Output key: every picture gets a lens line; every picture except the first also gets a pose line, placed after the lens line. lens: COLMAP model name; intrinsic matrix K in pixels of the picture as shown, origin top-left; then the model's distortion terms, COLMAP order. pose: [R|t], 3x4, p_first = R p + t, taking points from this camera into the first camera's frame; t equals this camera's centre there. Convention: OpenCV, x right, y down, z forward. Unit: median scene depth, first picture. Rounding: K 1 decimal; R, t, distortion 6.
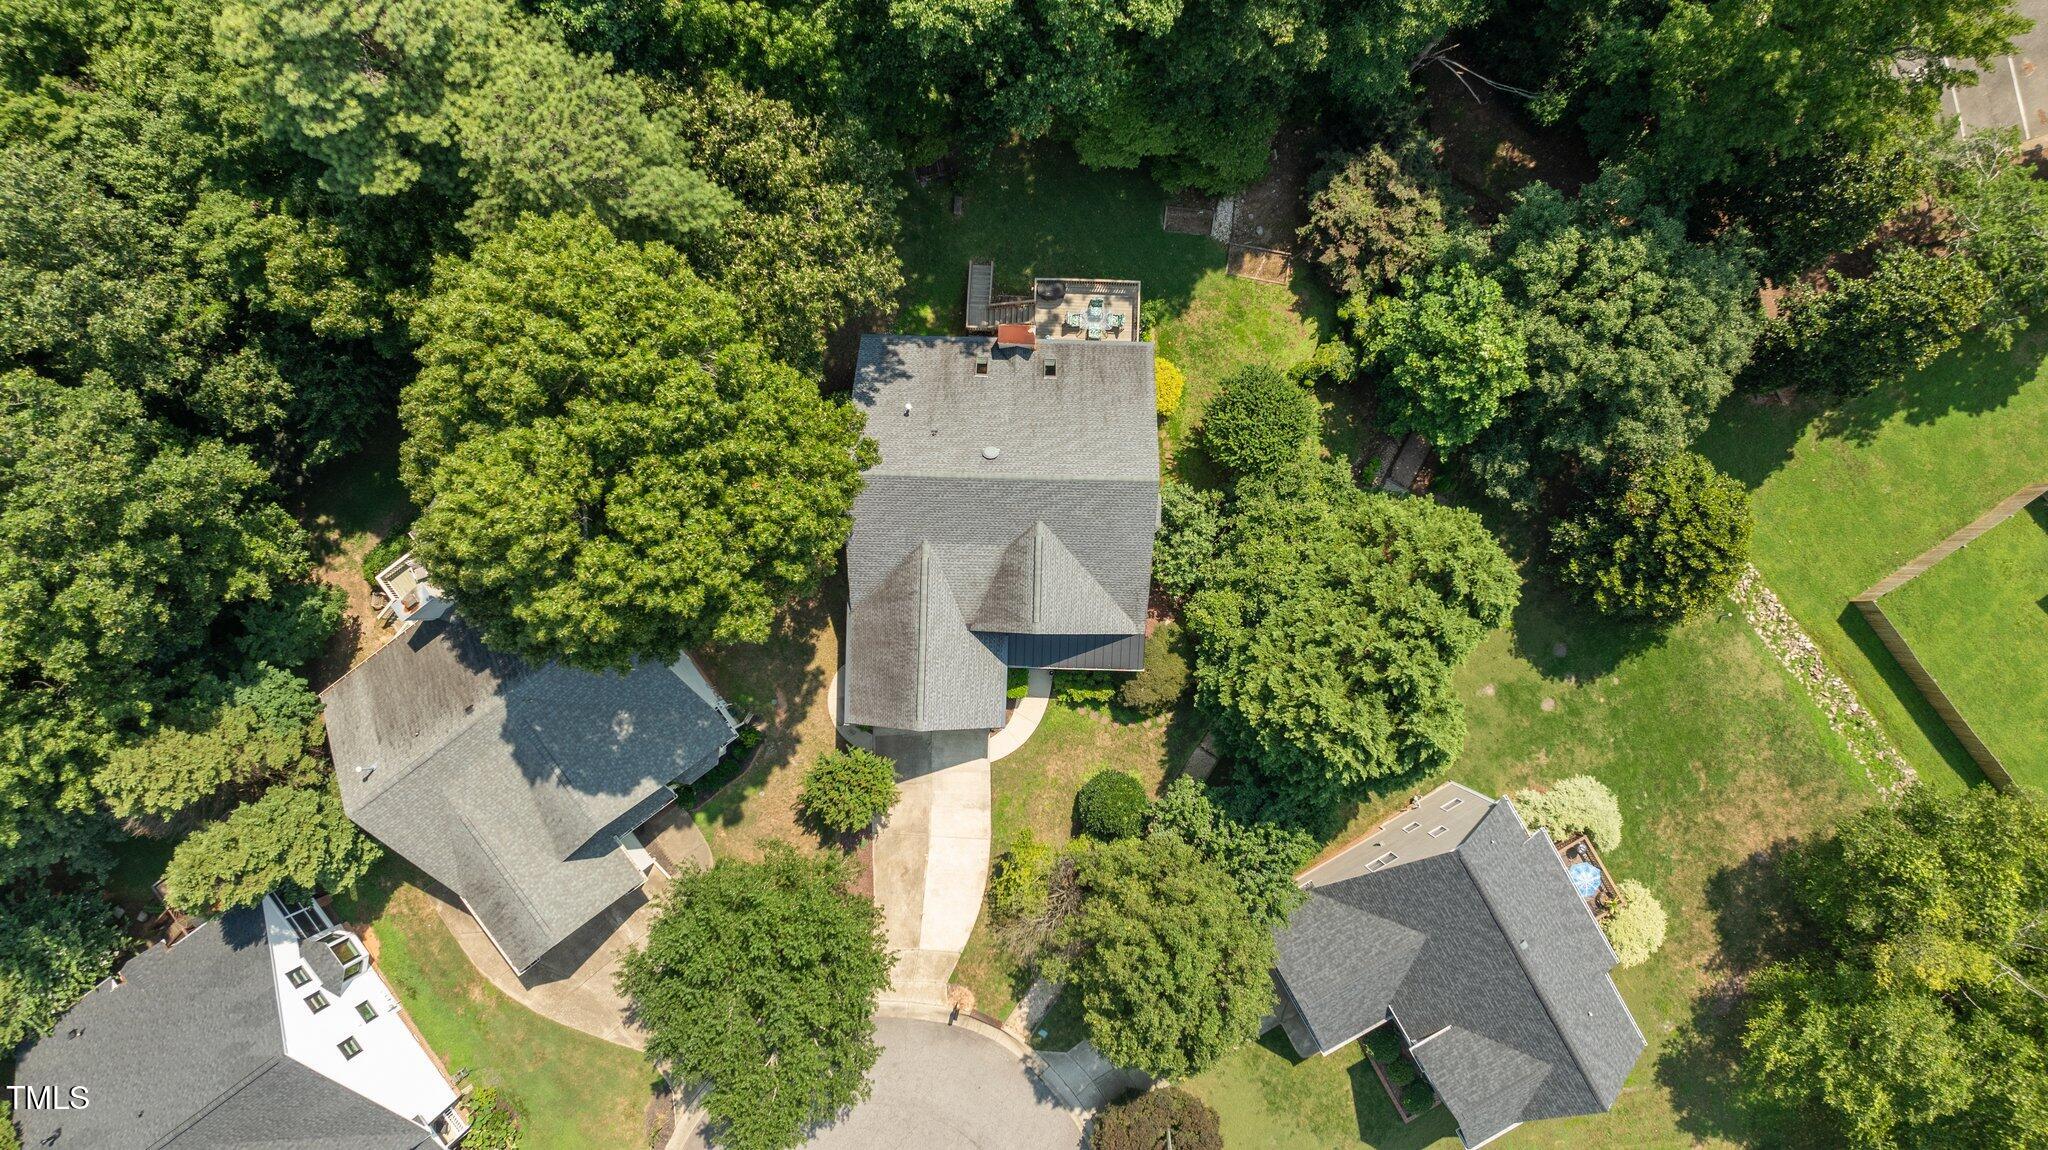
lens RADIAL K [[1433.5, 0, 1028.7], [0, 1433.5, 577.1], [0, 0, 1]] dist [-0.056264, 0.044603]
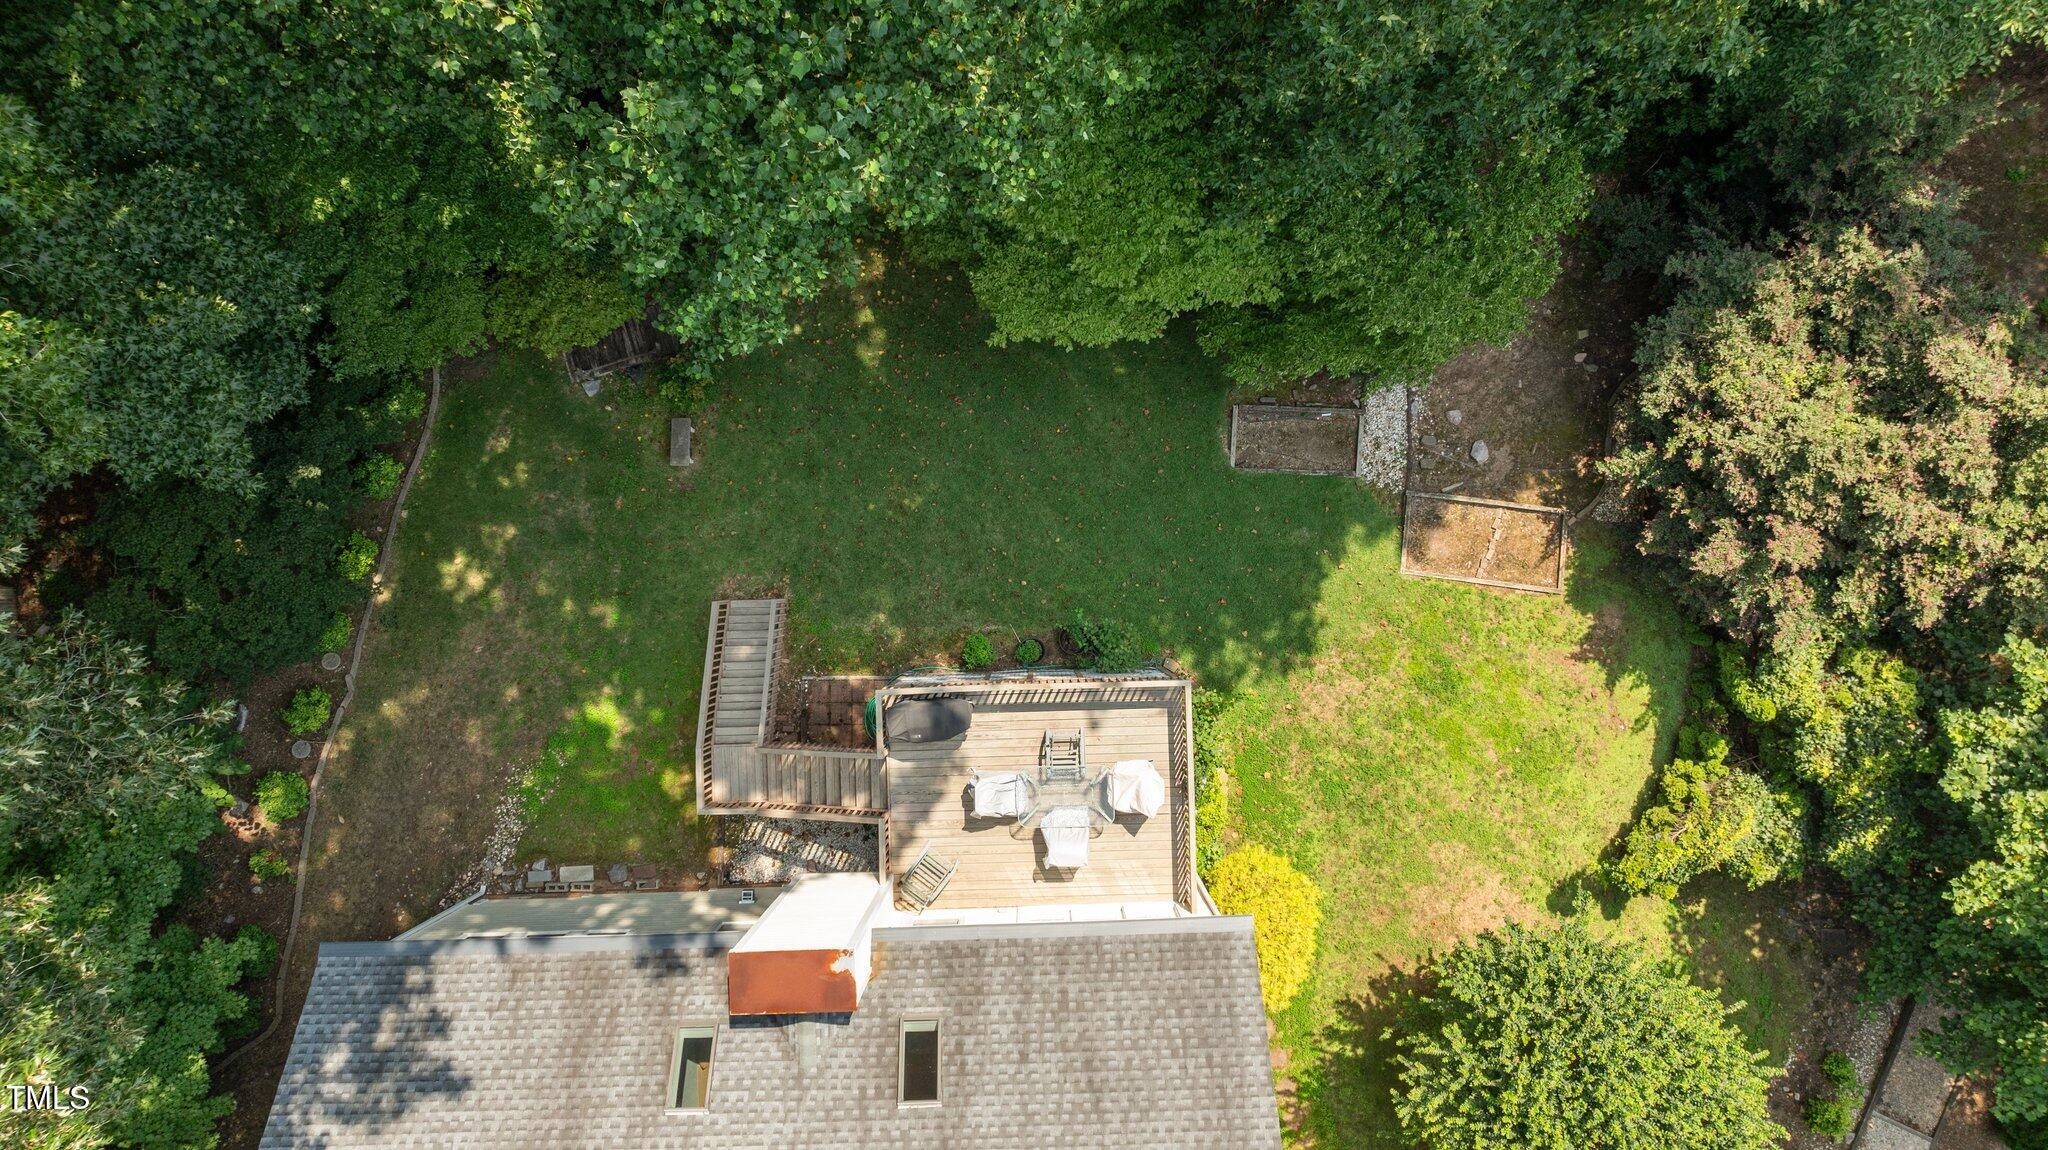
lens RADIAL K [[1404.8, 0, 1021.0], [0, 1404.8, 578.1], [0, 0, 1]] dist [-0.048856, -0.000267]
pose [[0.997897, -0.059406, -0.025915, 0.053547], [0.059287, 0.998227, -0.005315, -0.255079], [0.026185, 0.003767, 0.999650, 0.736717]]
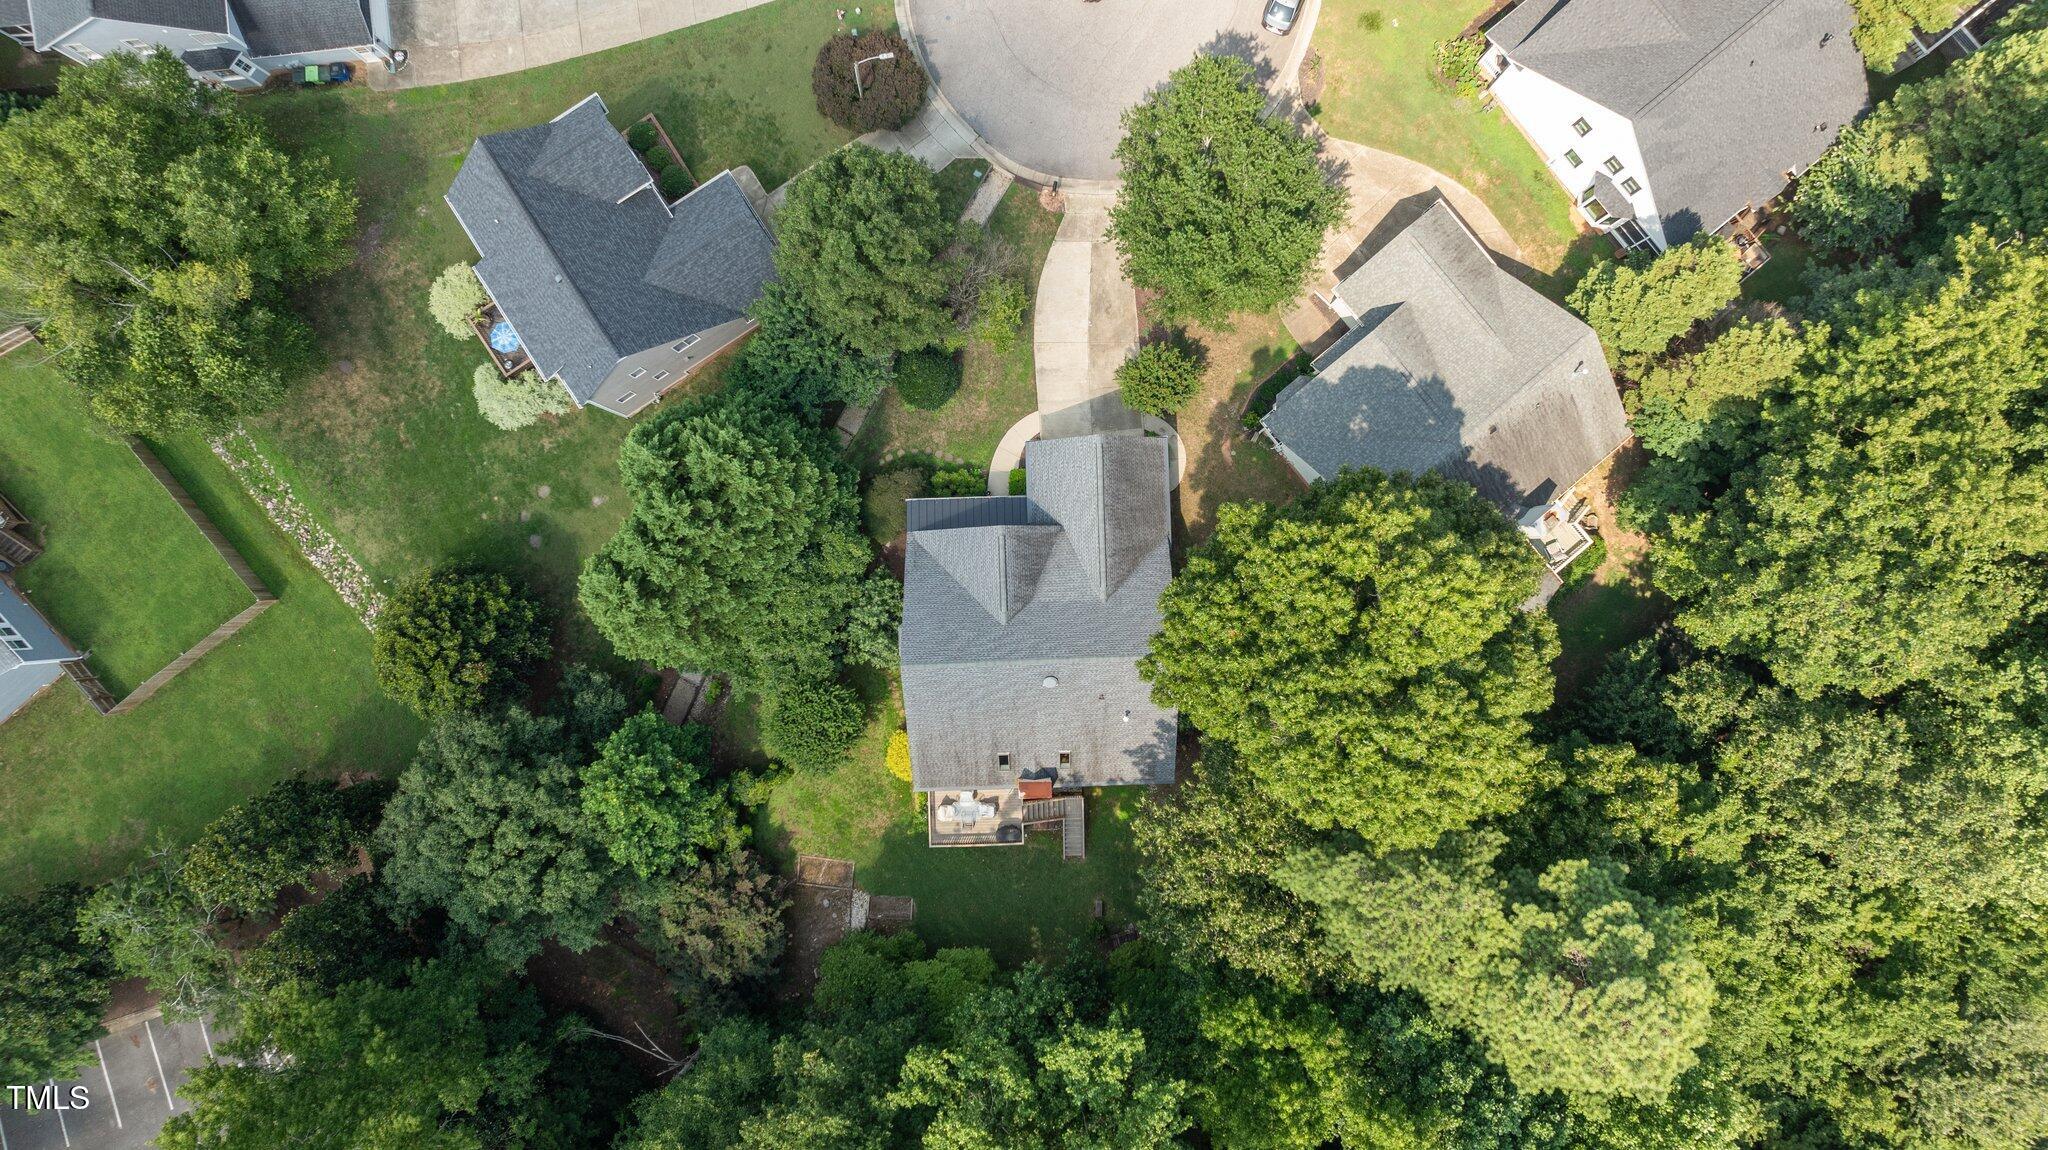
lens RADIAL K [[1449.7, 0, 1057.8], [0, 1449.7, 564.2], [0, 0, 1]] dist [-0.050937, 0.003470]
pose [[-0.998189, 0.059586, -0.008217, -0.028484], [-0.059757, -0.997959, 0.022531, -0.019787], [-0.006858, 0.022981, 0.999712, -0.150623]]
